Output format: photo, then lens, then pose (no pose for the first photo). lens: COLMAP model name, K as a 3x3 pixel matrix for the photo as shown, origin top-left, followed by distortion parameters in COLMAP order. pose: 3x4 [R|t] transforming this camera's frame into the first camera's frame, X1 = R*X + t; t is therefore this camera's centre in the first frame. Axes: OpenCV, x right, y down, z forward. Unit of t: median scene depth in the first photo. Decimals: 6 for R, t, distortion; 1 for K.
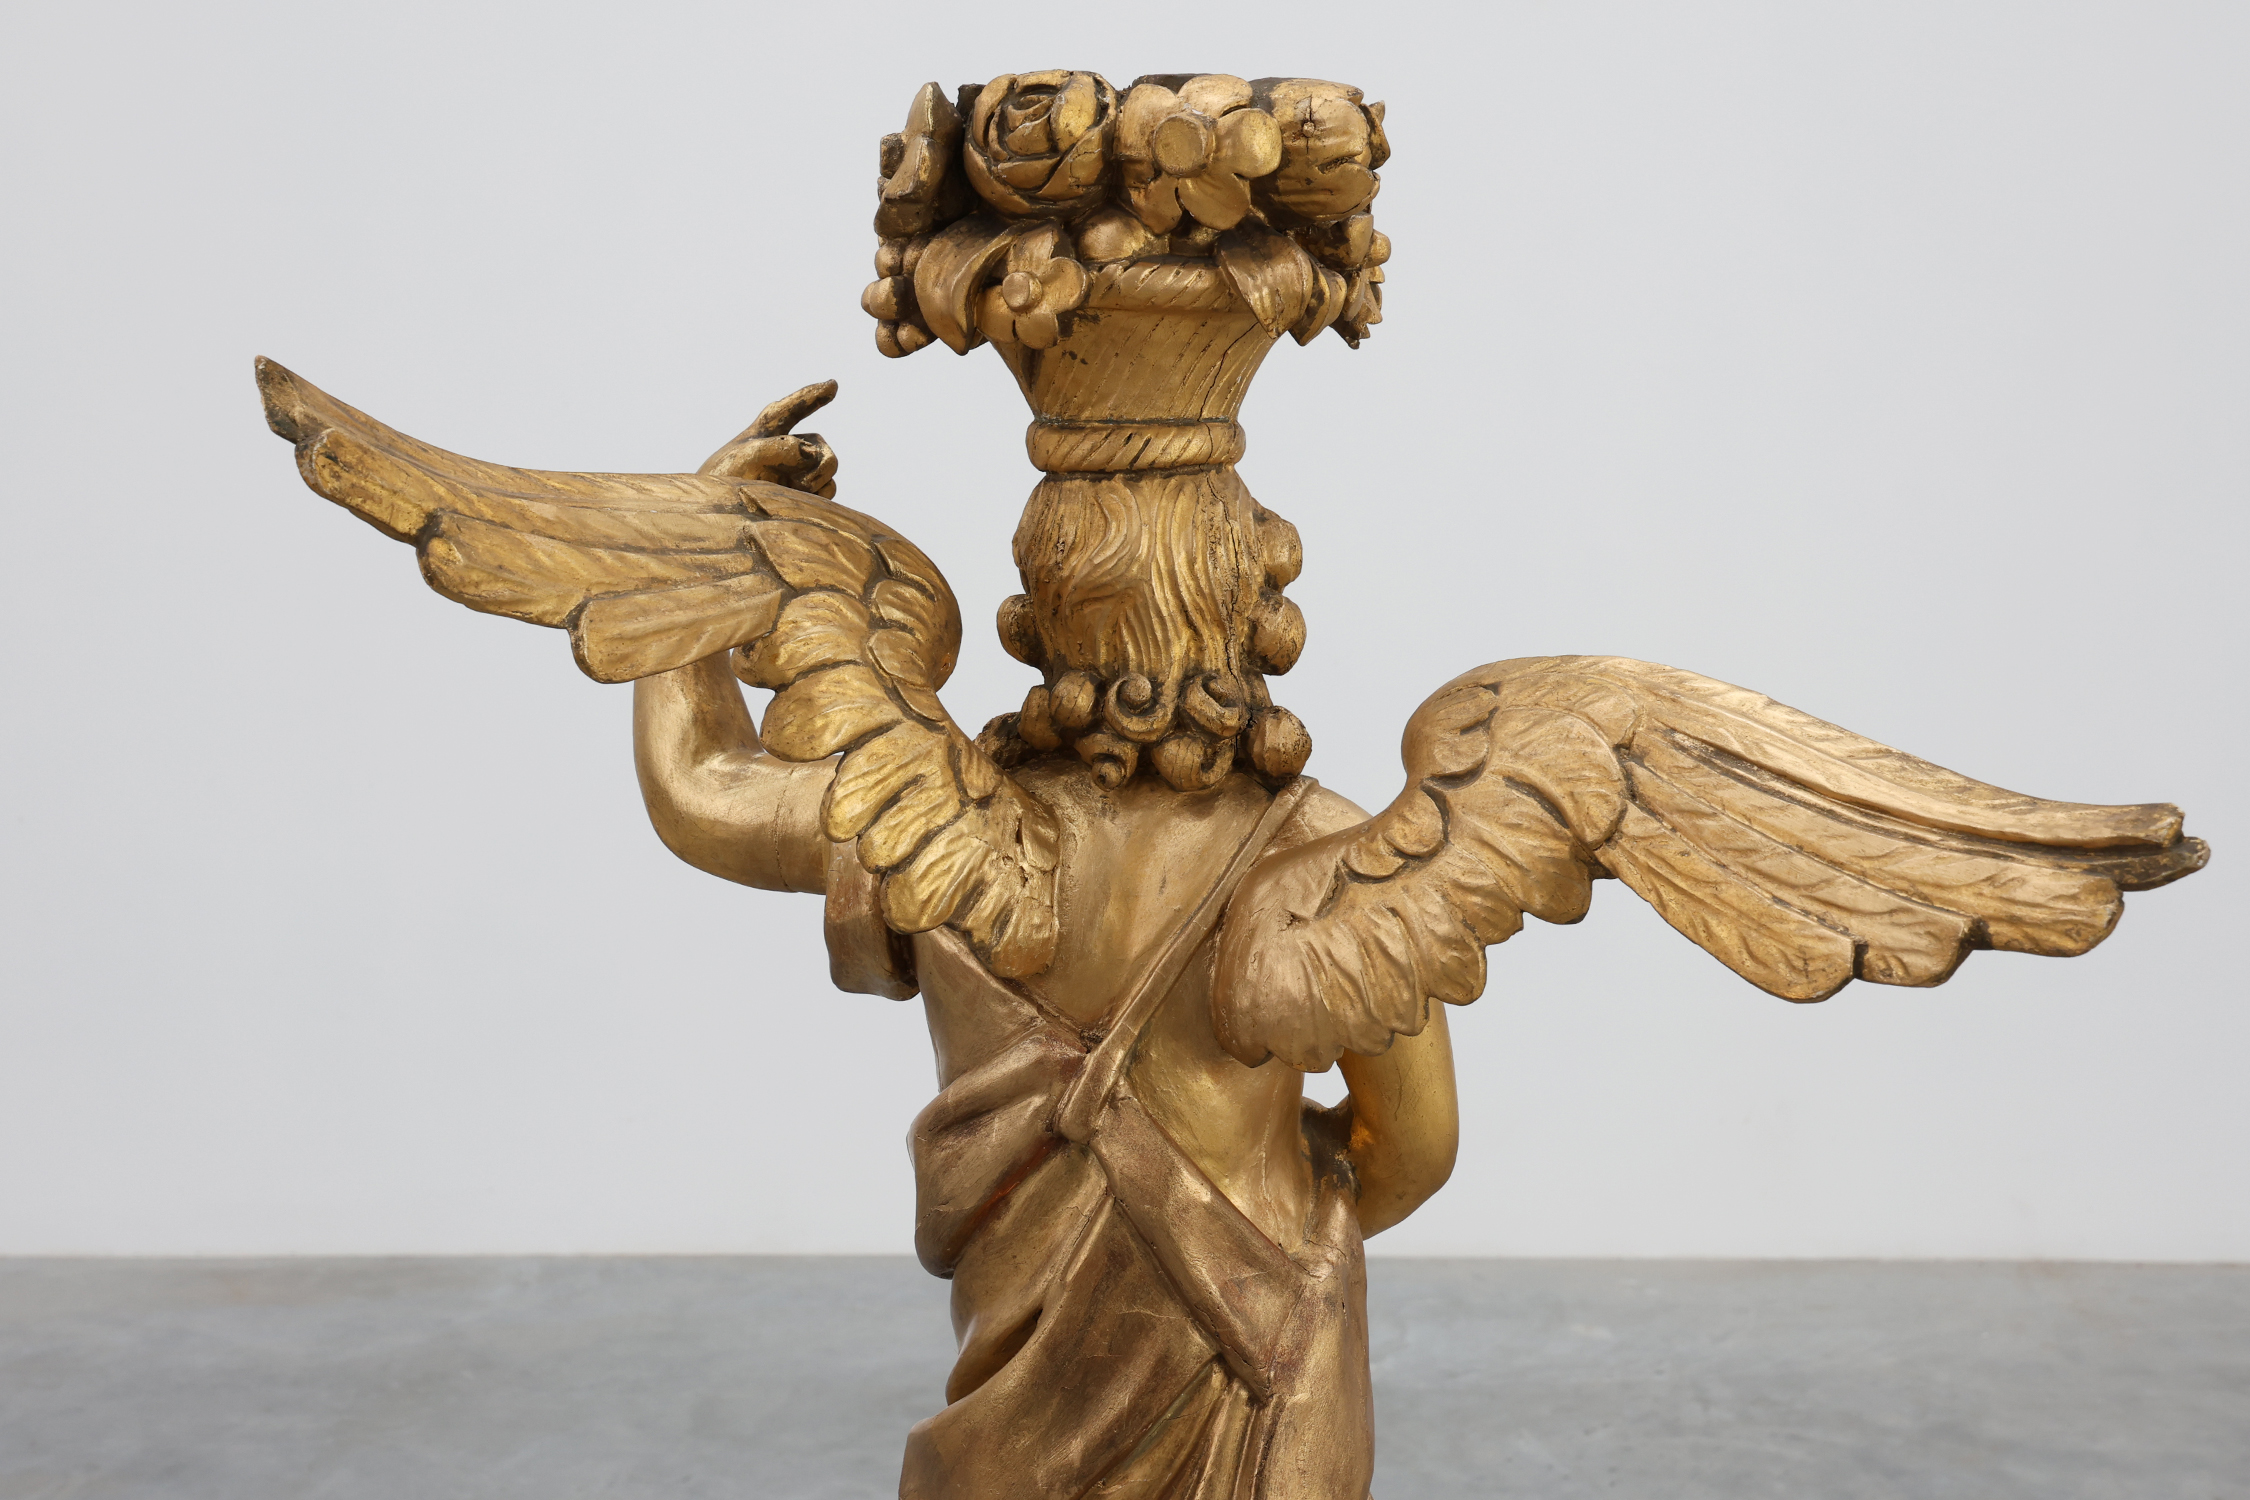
lens RADIAL K [[2265.3, 0, 1122.2], [0, 2265.3, 632.8], [0, 0, 1]] dist [-0.005330, -0.000445]
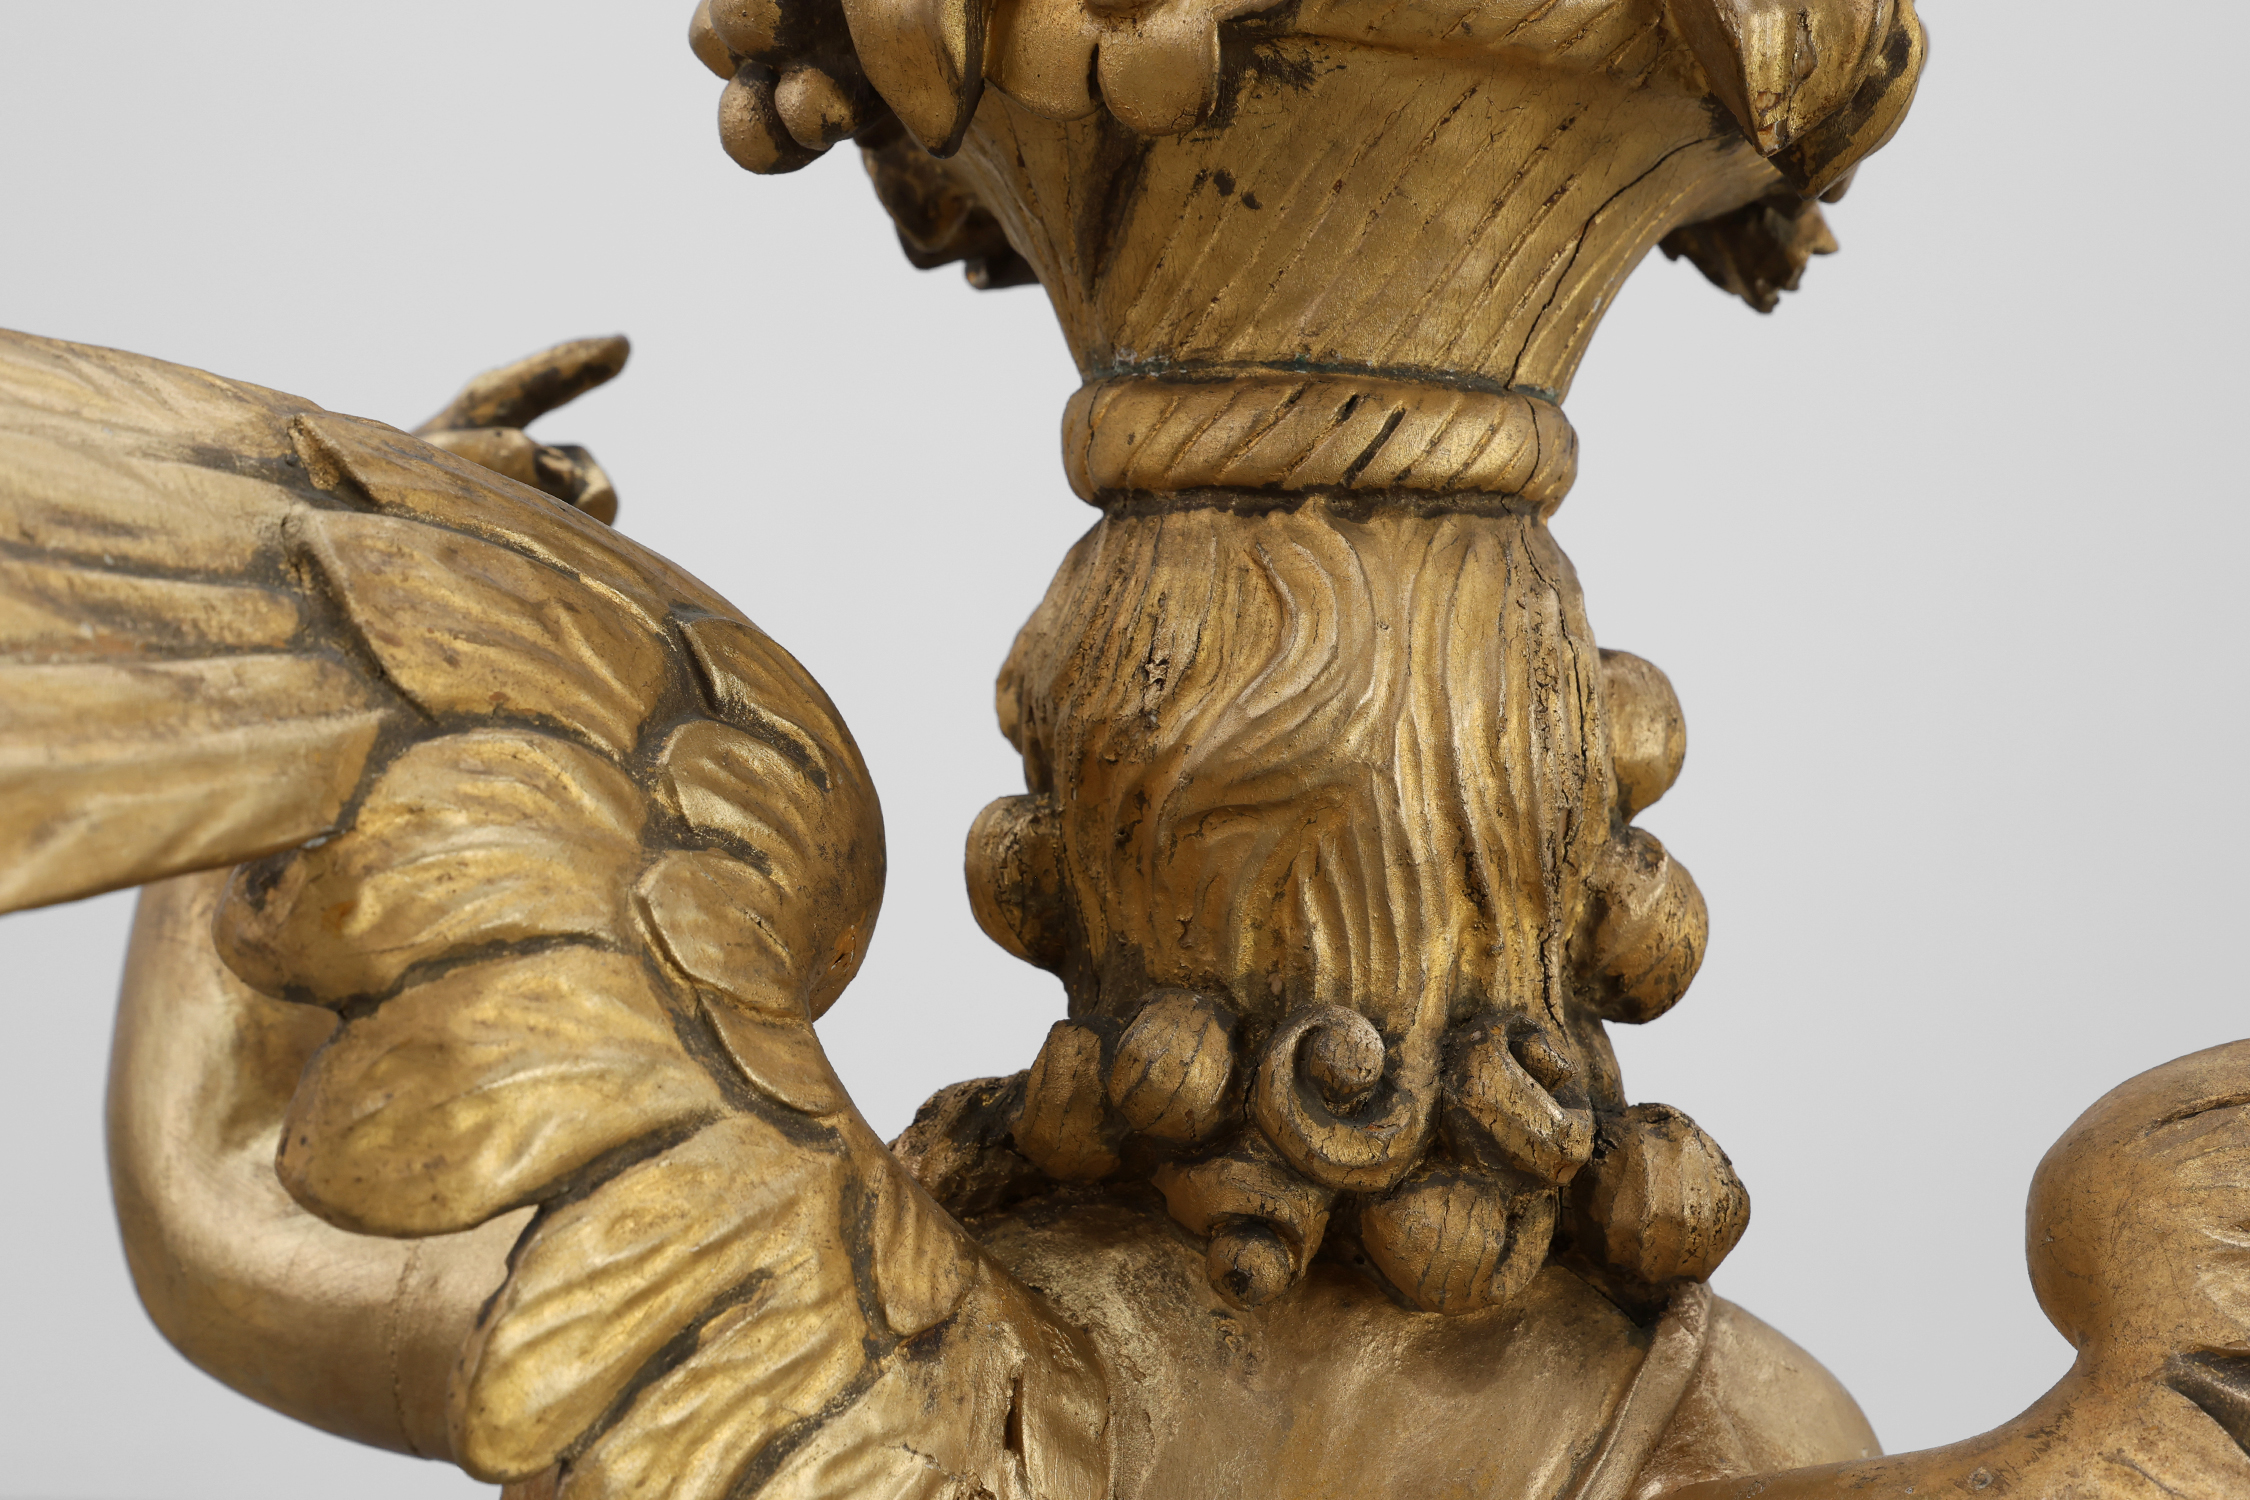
lens RADIAL K [[2286.3, 0, 1125.0], [0, 2286.3, 750.0], [0, 0, 1]] dist [-0.000295, 0.001647]
pose [[0.995386, 0.062895, 0.072468, -0.061260], [-0.057765, 0.995814, -0.070829, 0.003990], [-0.076619, 0.066316, 0.994853, 0.614423]]
